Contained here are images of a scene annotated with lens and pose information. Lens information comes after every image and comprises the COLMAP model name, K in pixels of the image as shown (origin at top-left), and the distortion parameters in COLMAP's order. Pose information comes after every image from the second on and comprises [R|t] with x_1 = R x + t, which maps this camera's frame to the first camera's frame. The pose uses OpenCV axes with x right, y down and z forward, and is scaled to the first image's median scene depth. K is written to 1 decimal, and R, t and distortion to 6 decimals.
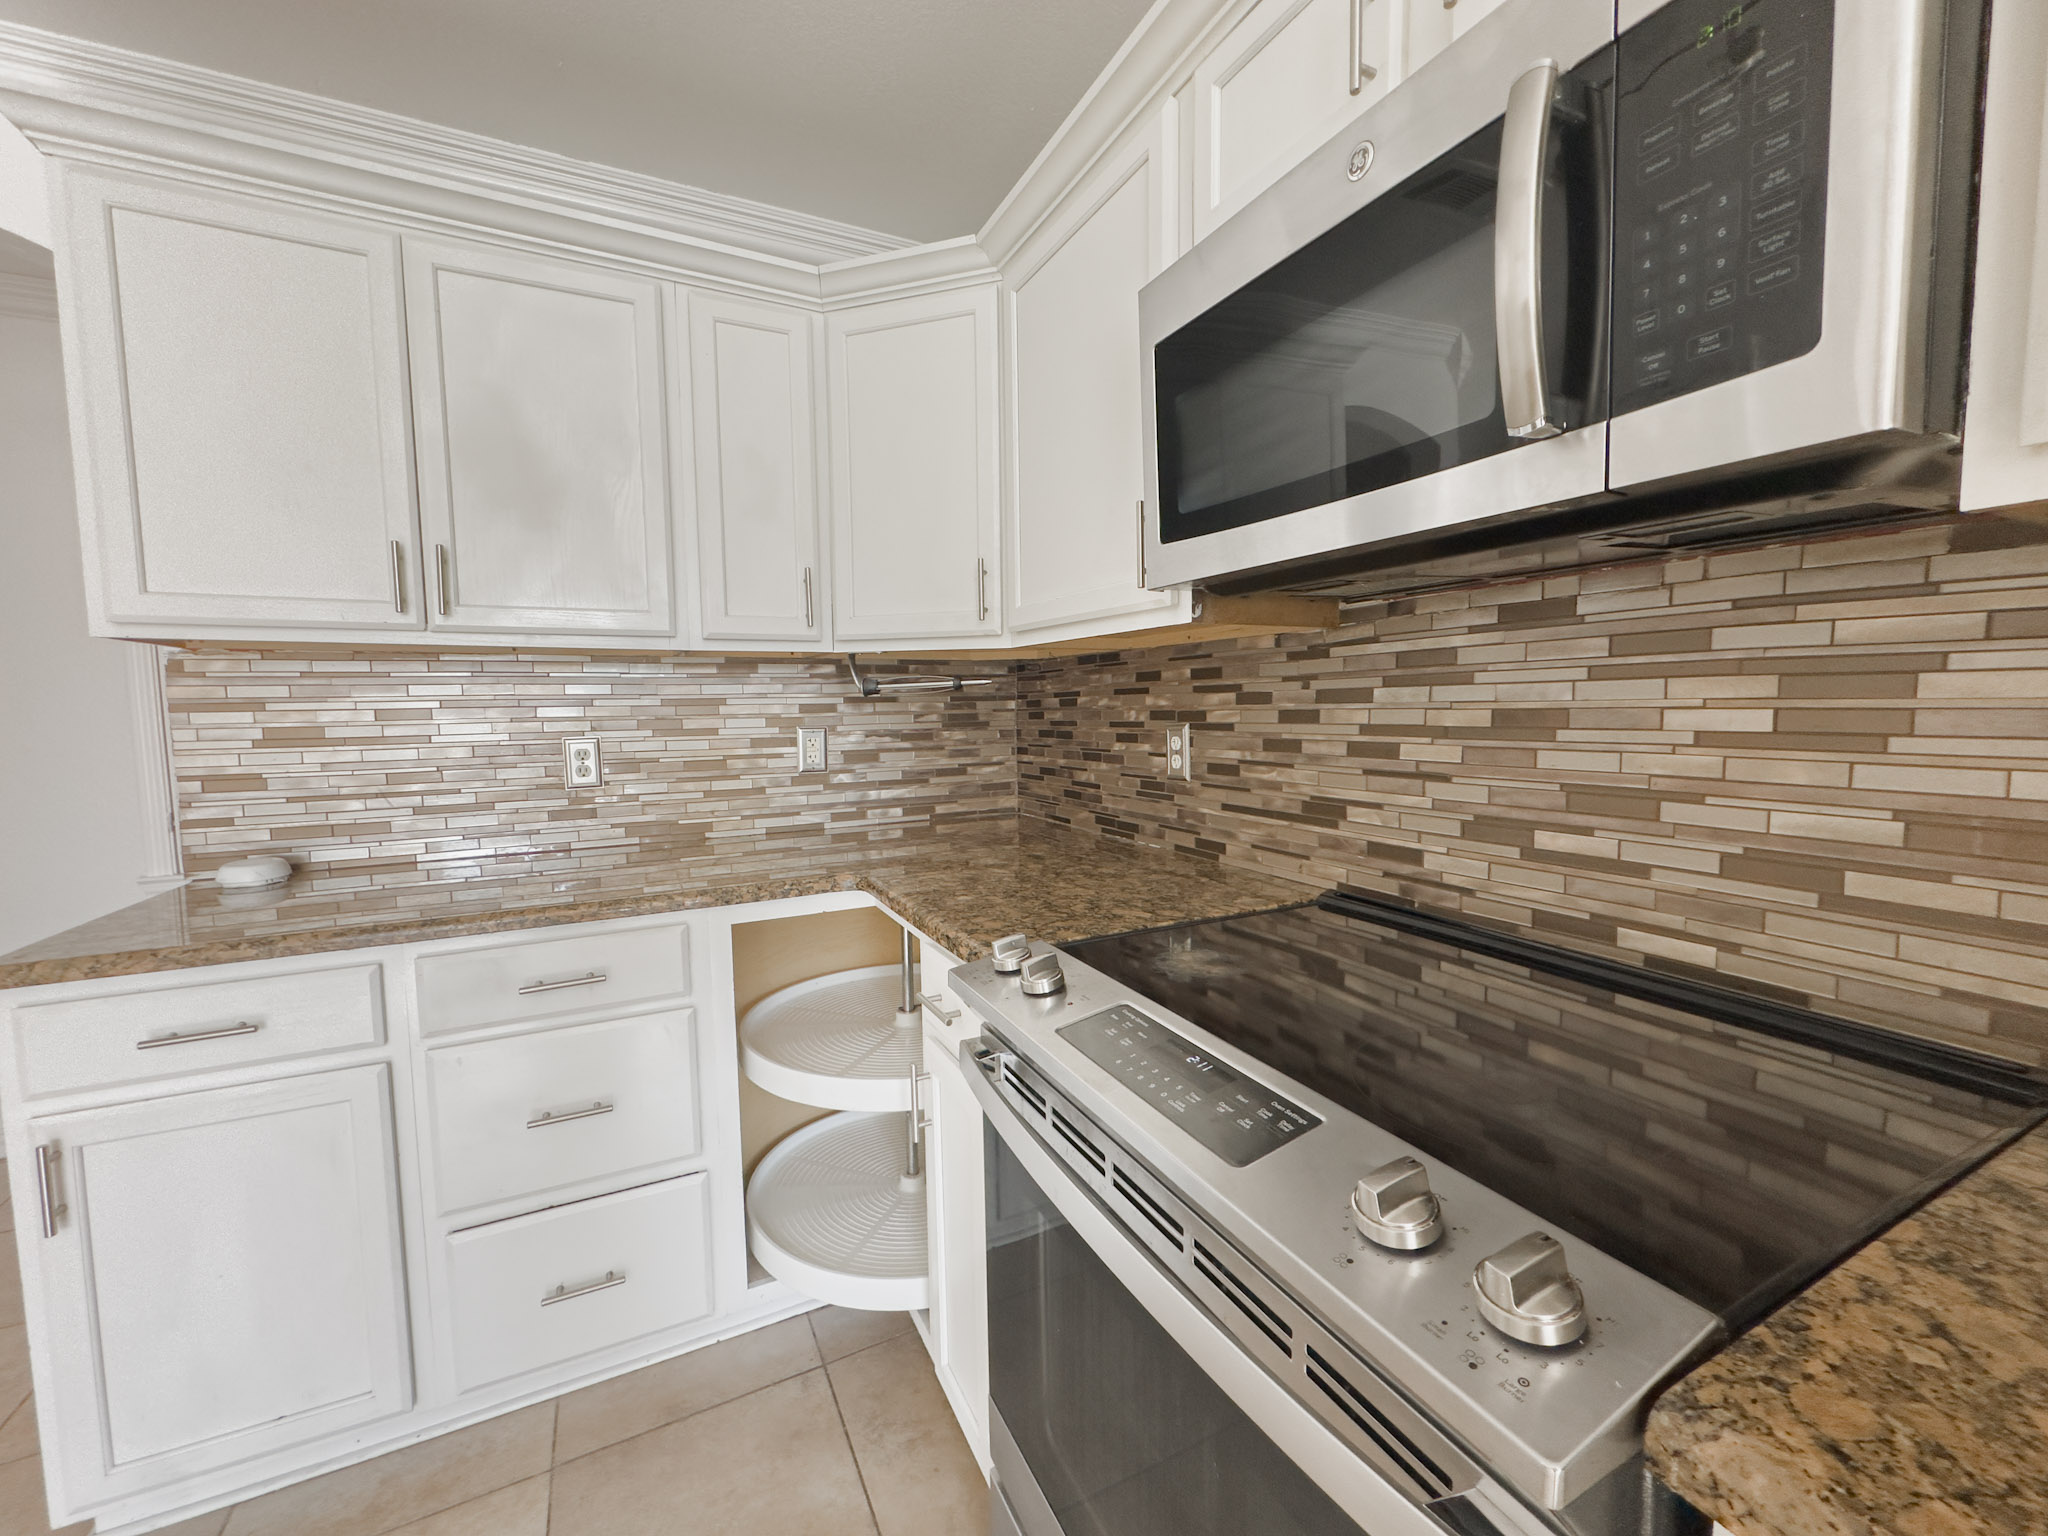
lens RADIAL K [[816.9, 0, 1024.3], [0, 816.9, 768.0], [0, 0, 1]] dist [0.000139, 0.000174]
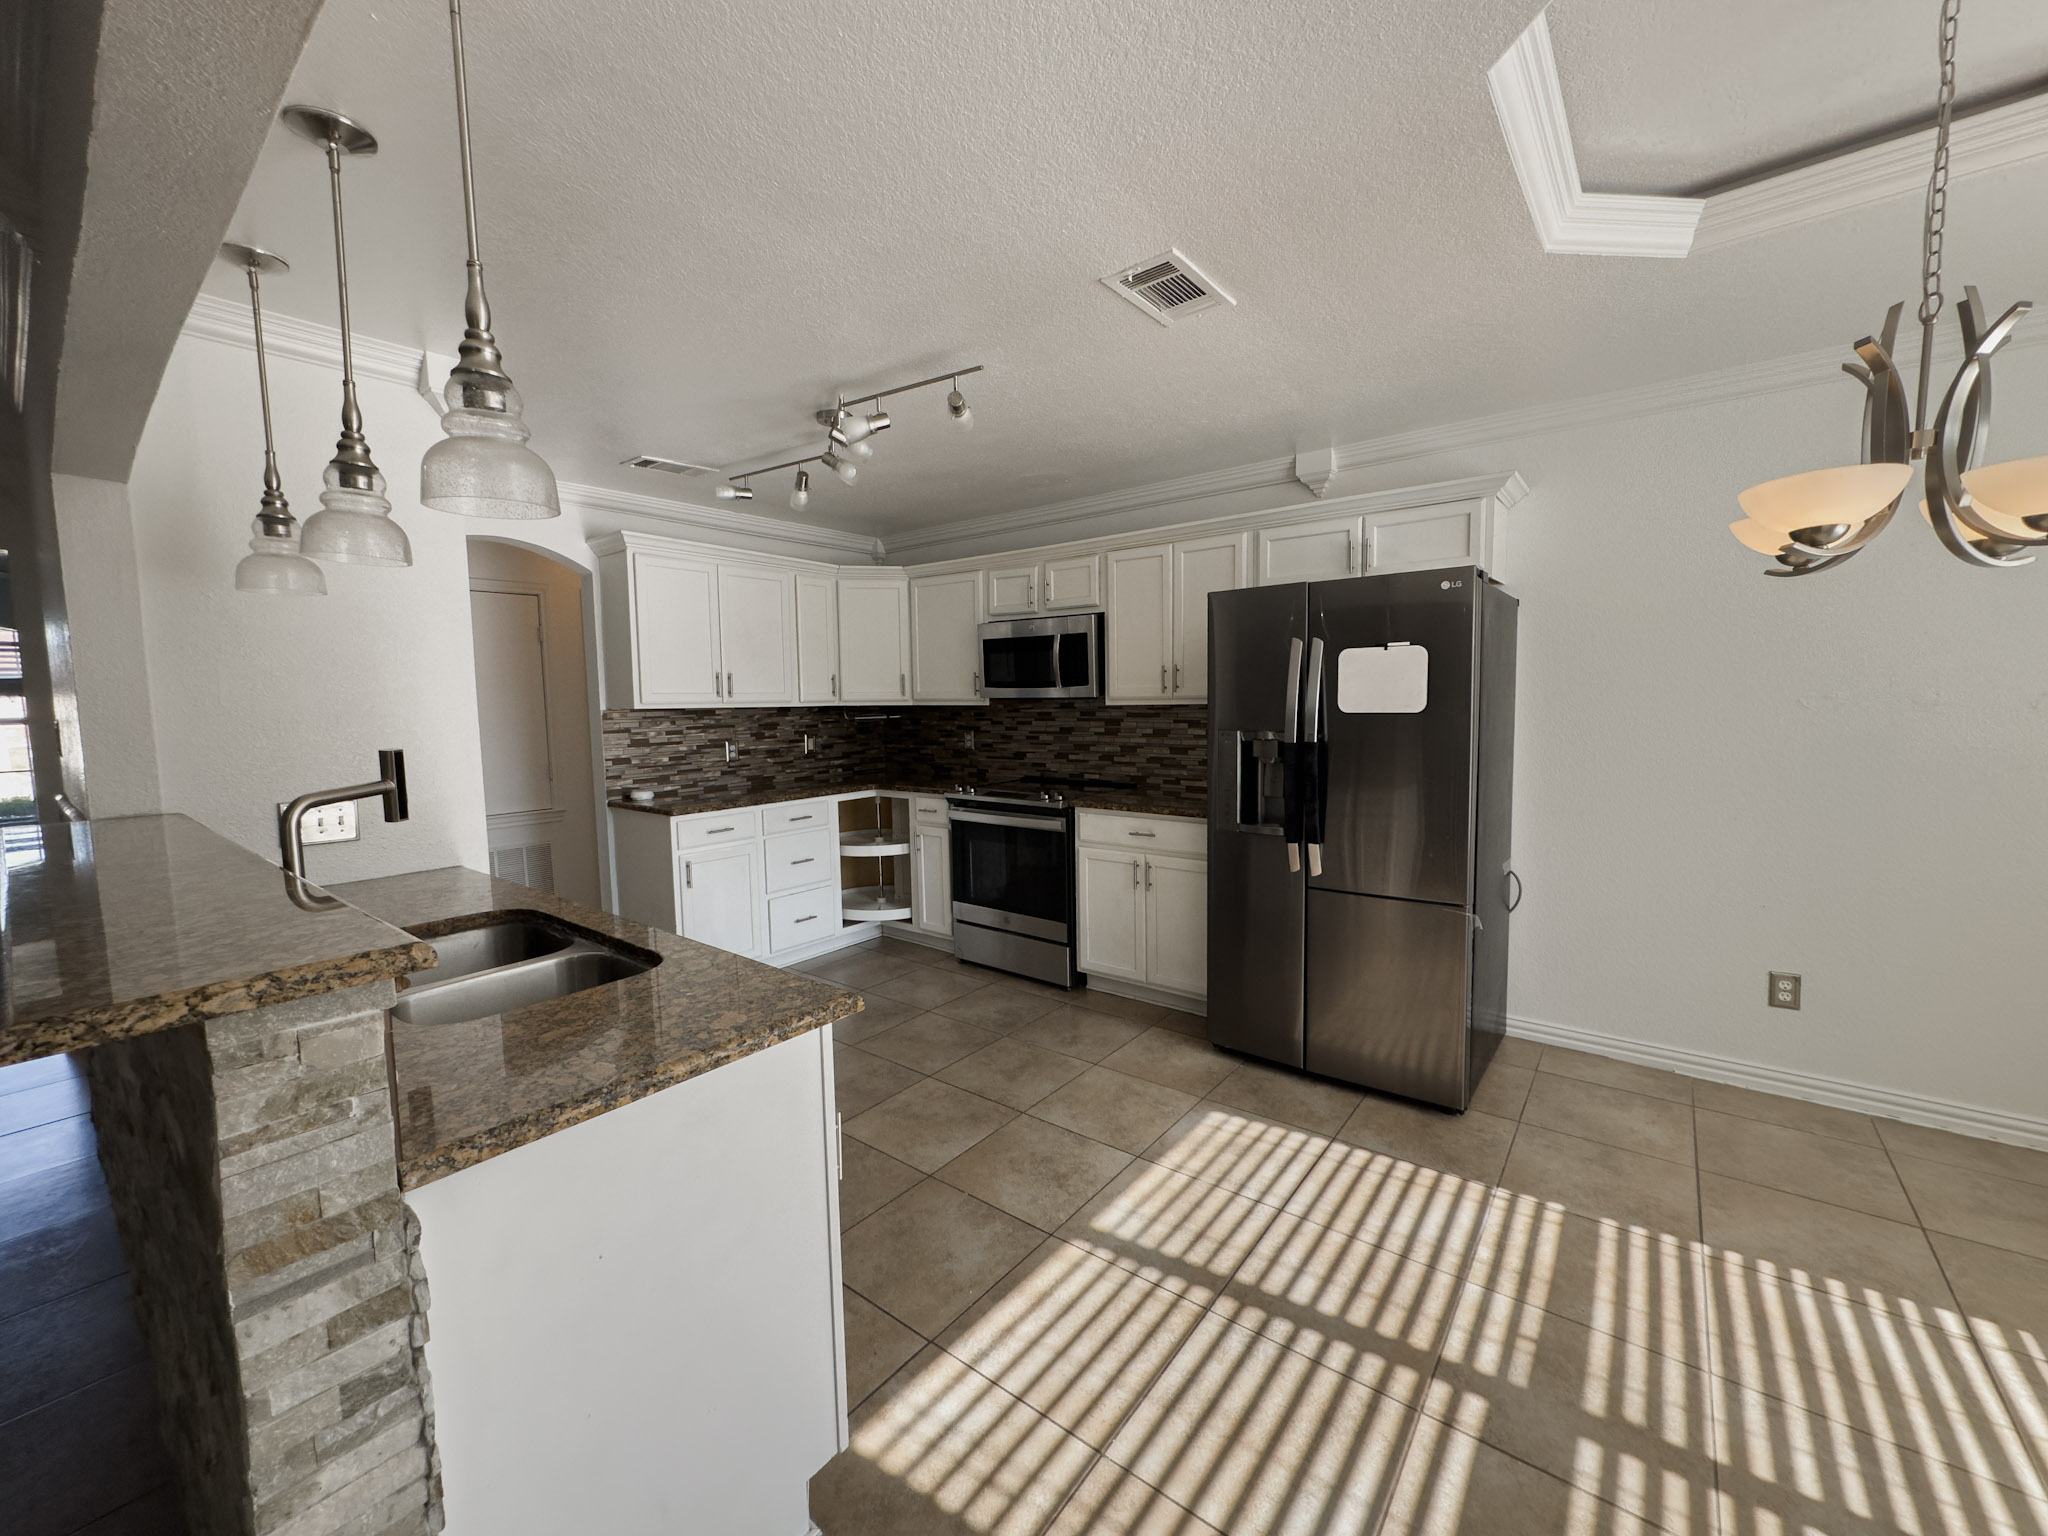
lens RADIAL K [[816.9, 0, 1023.4], [0, 816.9, 767.0], [0, 0, 1]] dist [0.000139, 0.000174]
pose [[0.905955, -0.038257, 0.421641, -1.075621], [0.036973, 0.999253, 0.011225, 0.061784], [-0.421756, 0.005420, 0.906693, -2.137516]]
